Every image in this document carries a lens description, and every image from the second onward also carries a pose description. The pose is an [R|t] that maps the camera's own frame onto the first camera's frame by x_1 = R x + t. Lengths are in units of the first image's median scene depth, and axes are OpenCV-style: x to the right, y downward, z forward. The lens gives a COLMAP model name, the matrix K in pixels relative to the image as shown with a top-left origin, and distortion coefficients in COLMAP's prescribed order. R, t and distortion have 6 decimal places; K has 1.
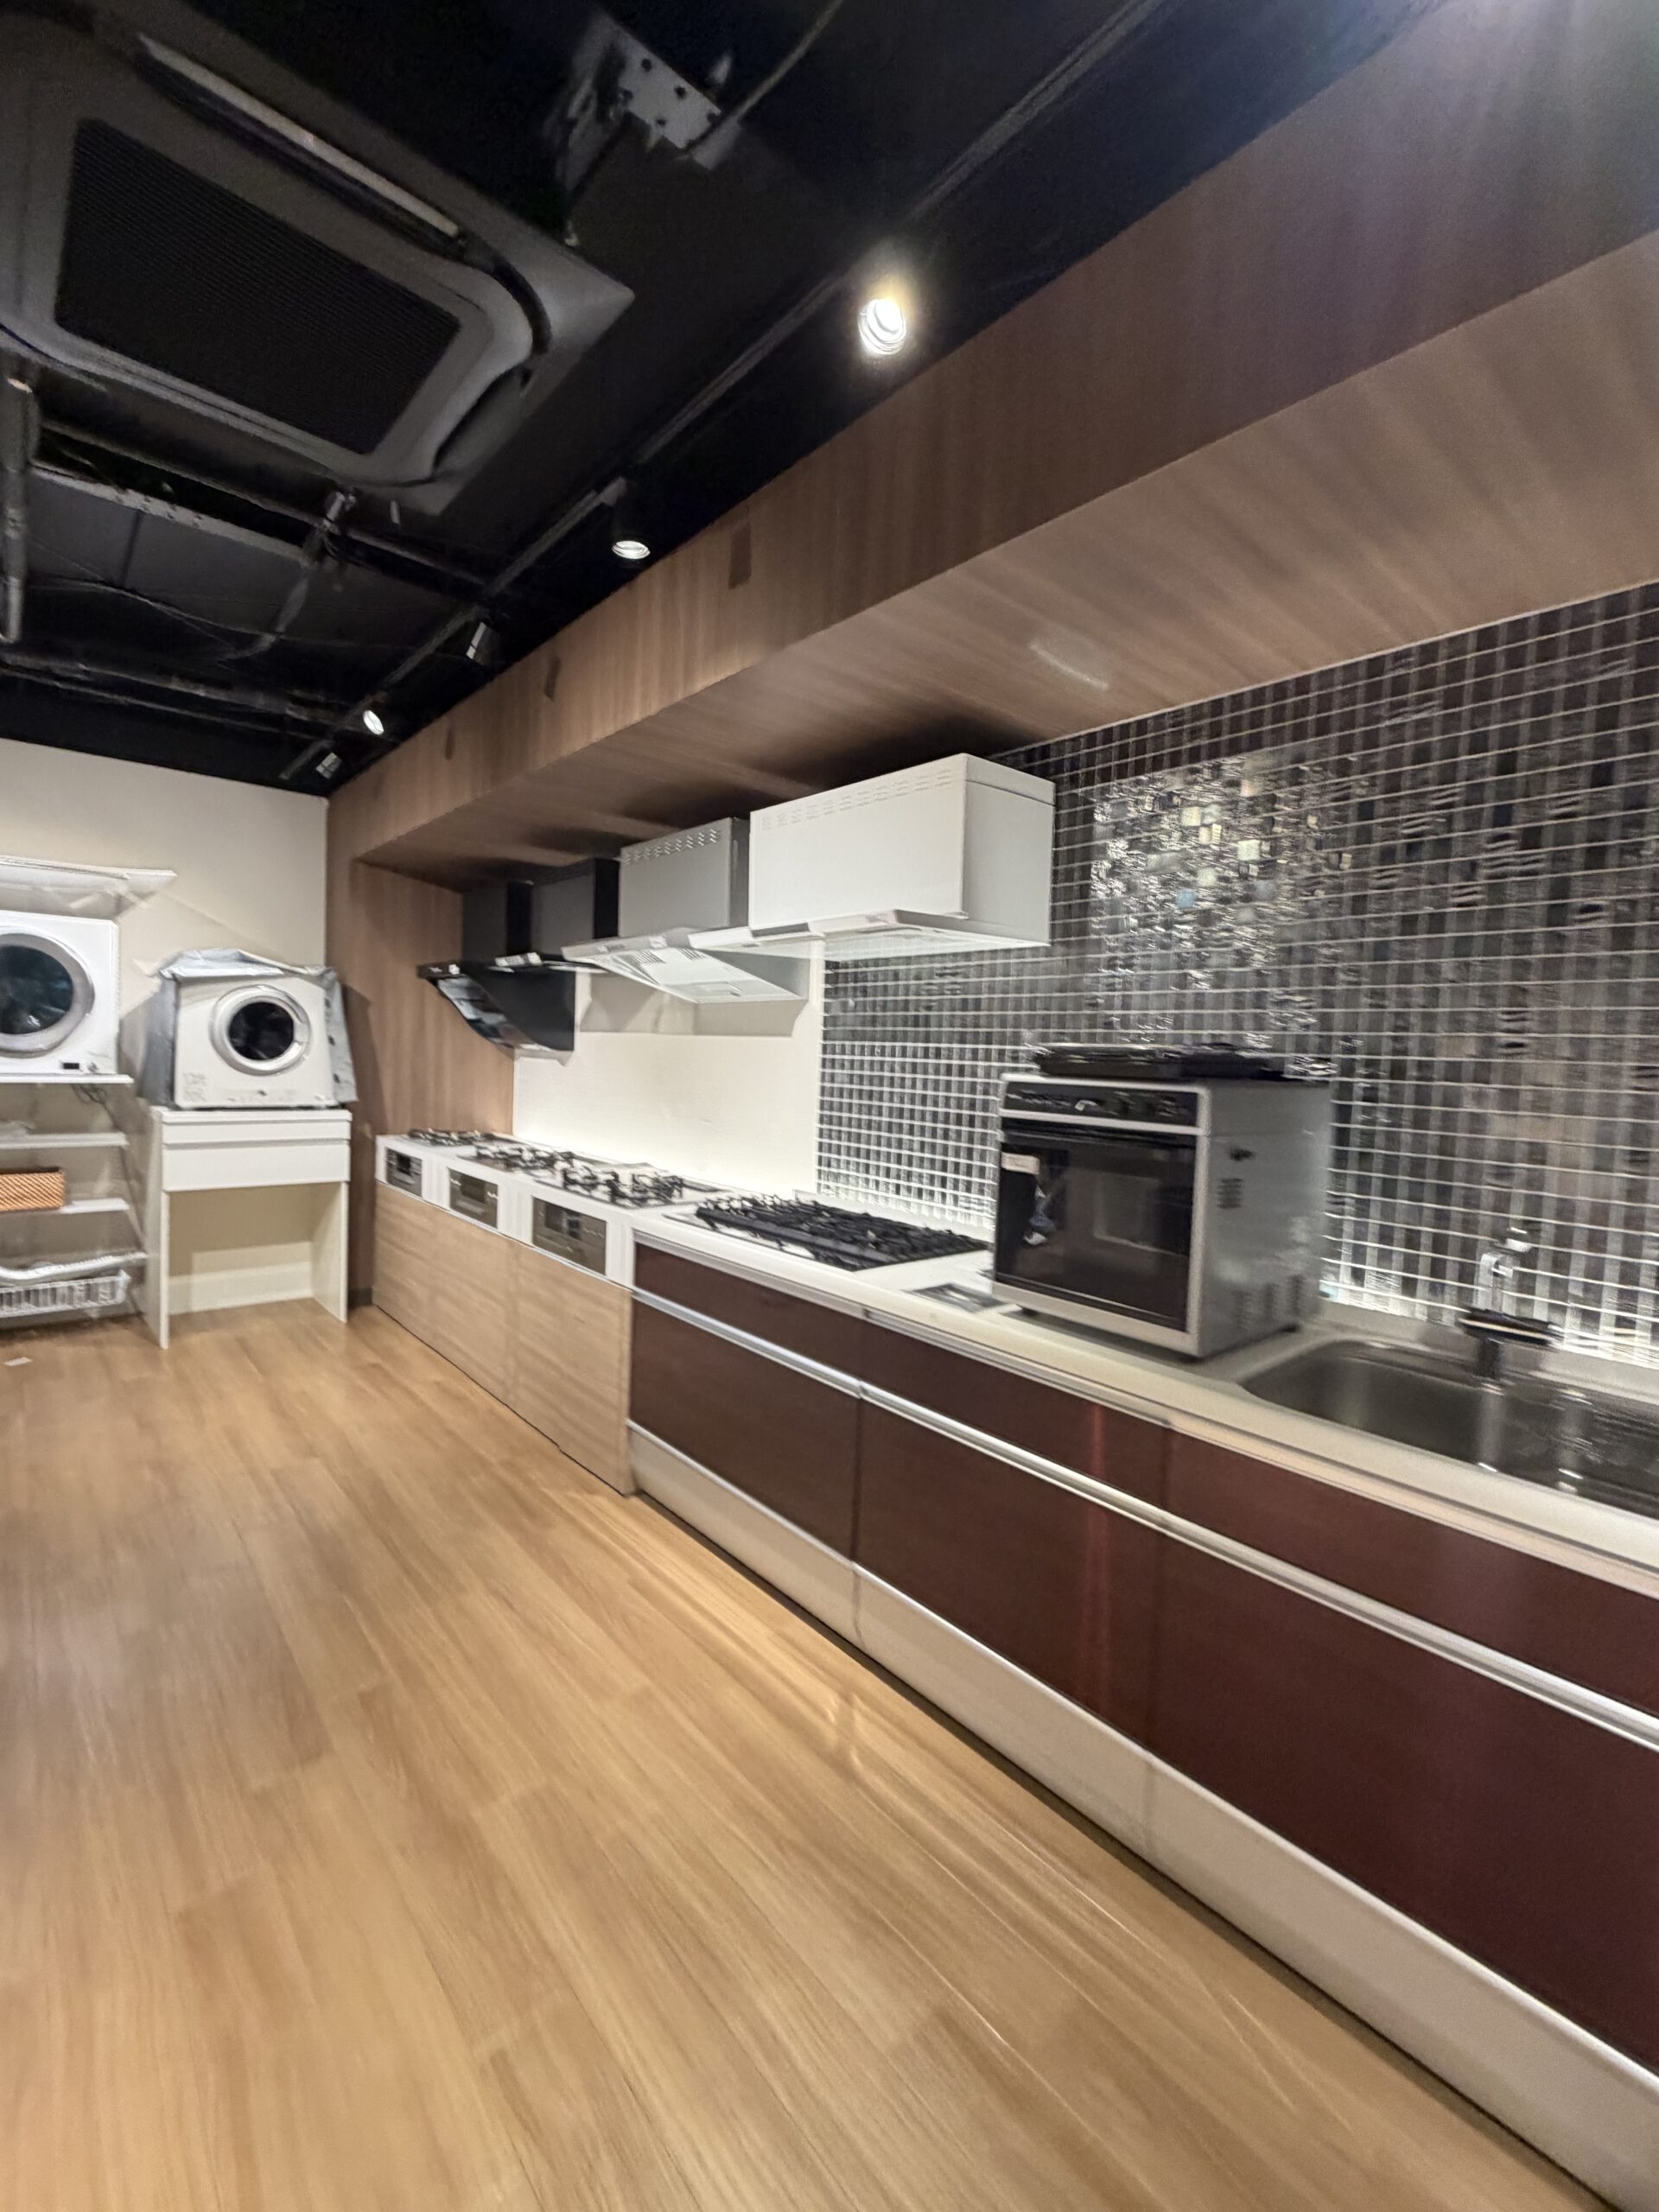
lens RADIAL K [[957.4, 0, 833.1], [0, 957.4, 1102.8], [0, 0, 1]] dist [-0.000622, 0.000033]
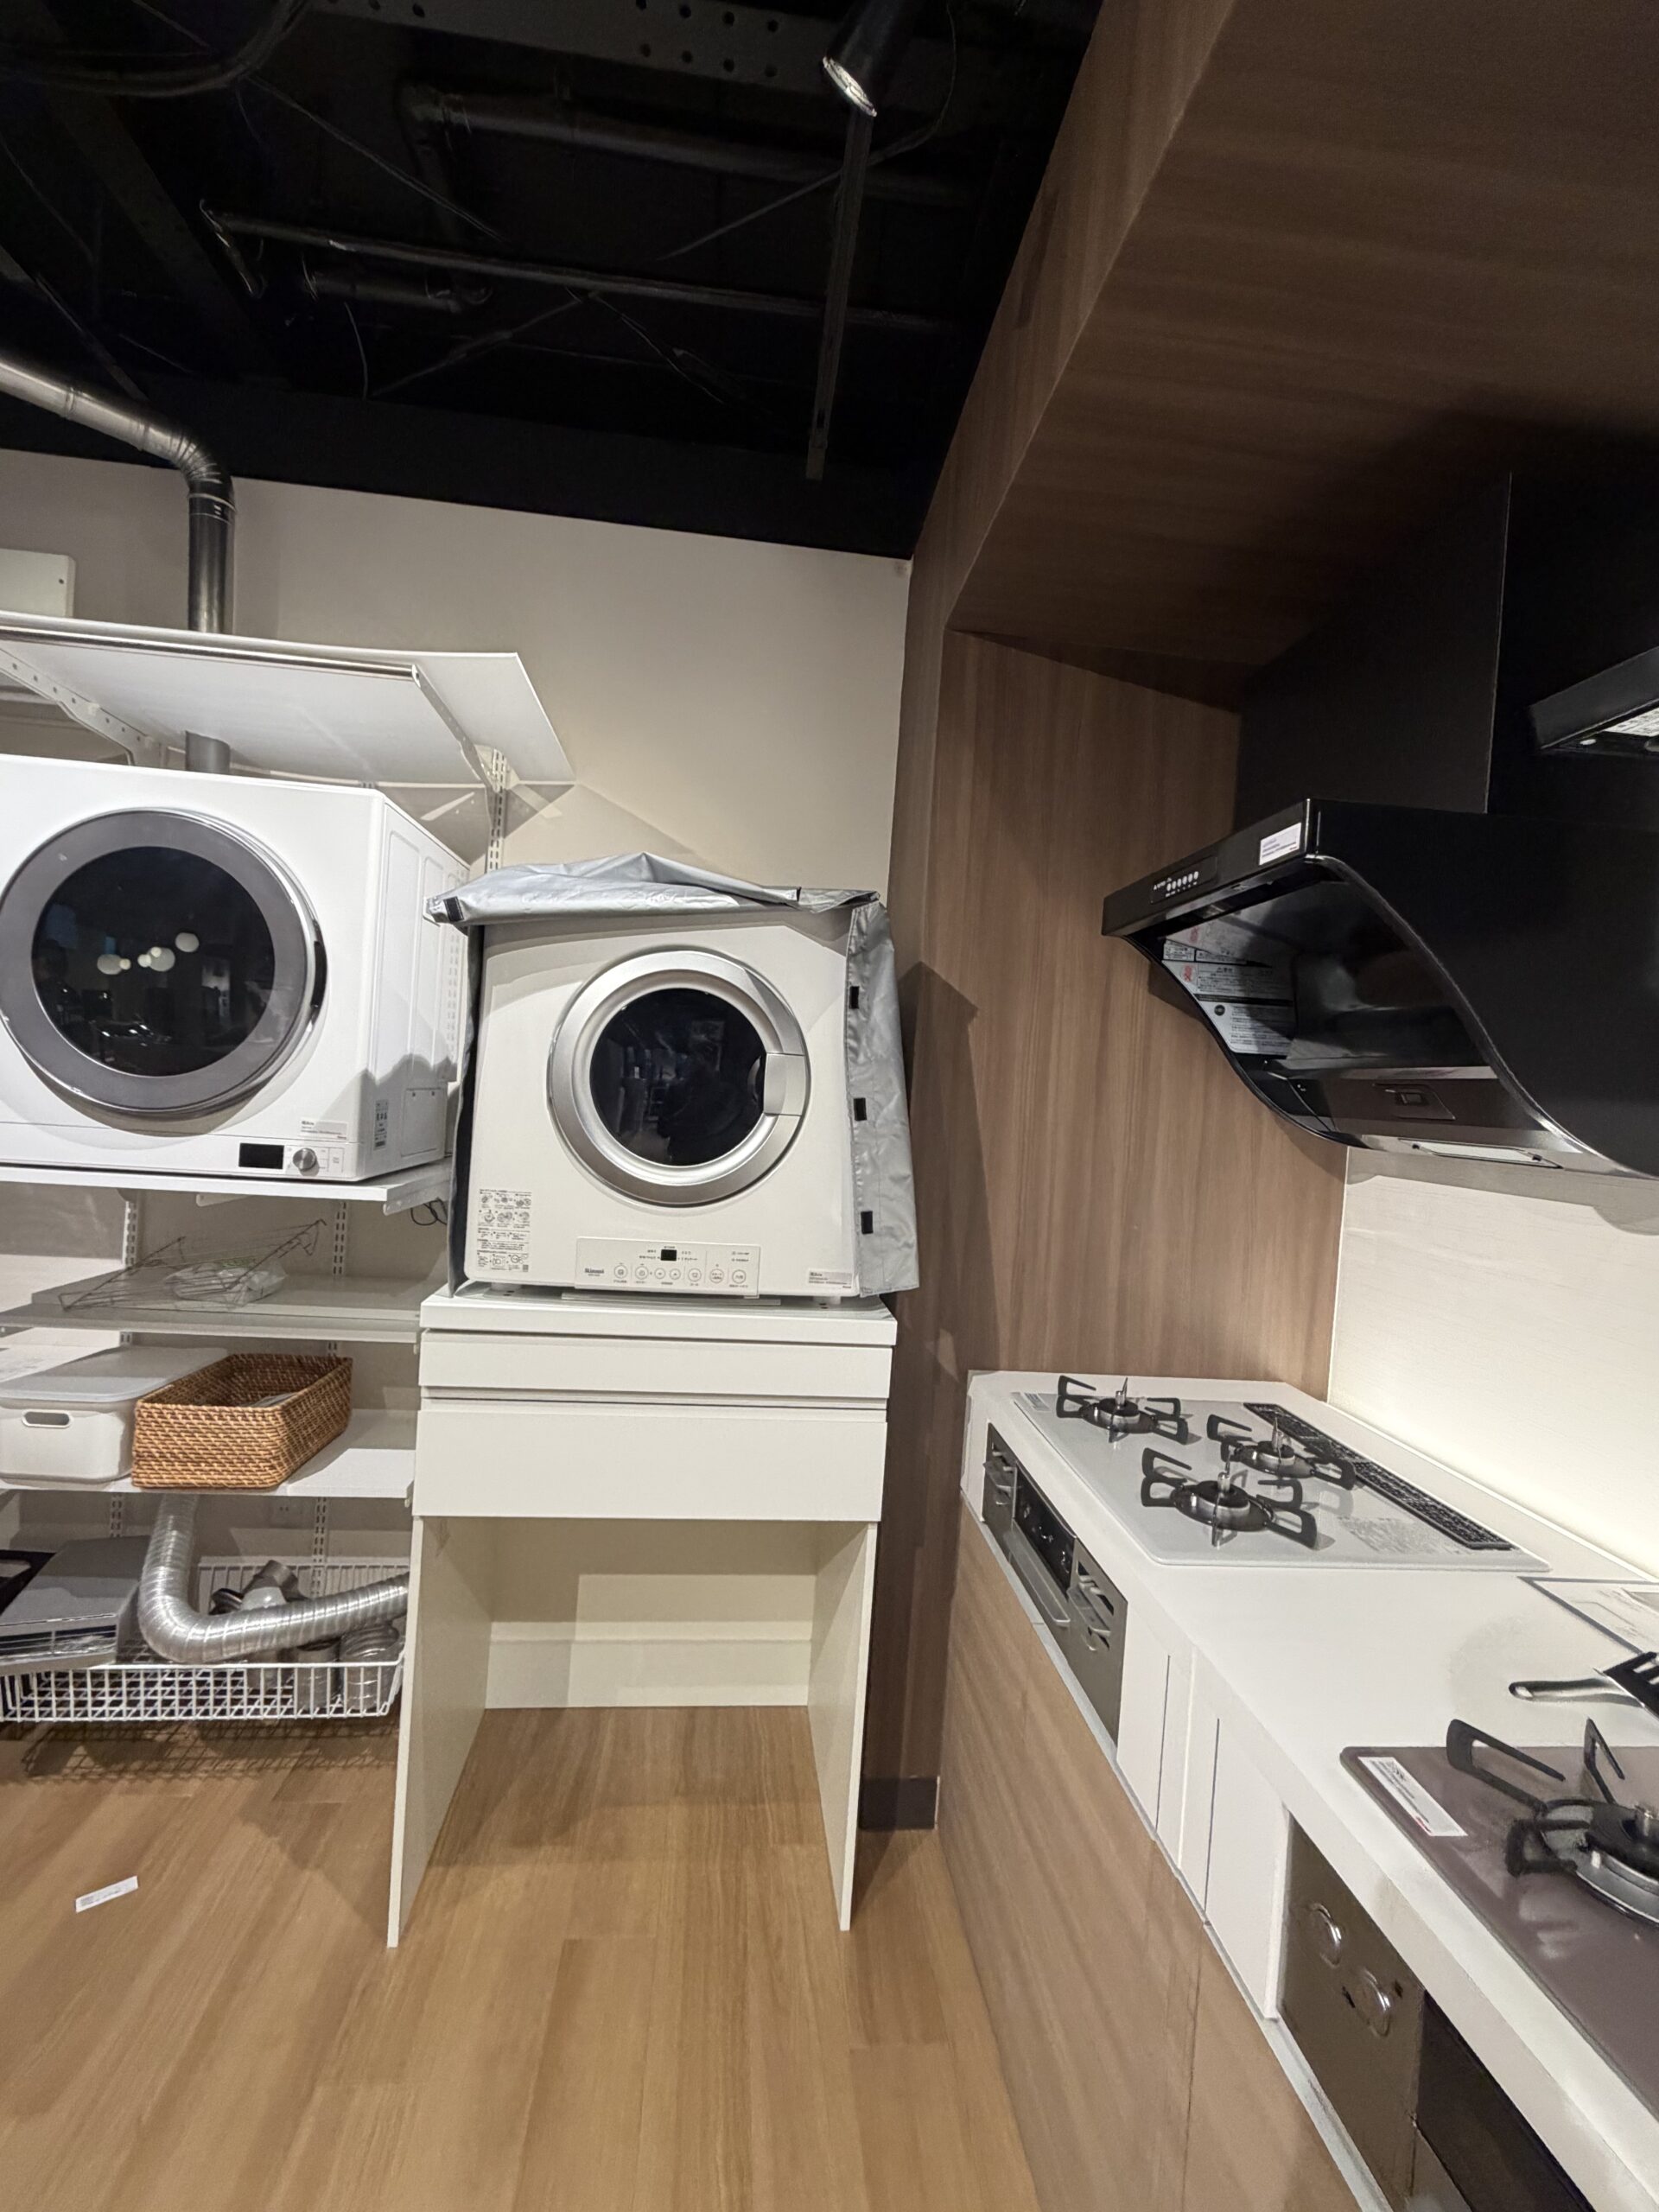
lens RADIAL K [[957.4, 0, 829.4], [0, 957.4, 1107.8], [0, 0, 1]] dist [-0.000622, 0.000033]
pose [[0.817297, 0.026810, -0.575593, -0.330975], [-0.066891, 0.996578, -0.048562, -0.047238], [0.572321, 0.078191, 0.816293, 0.702480]]
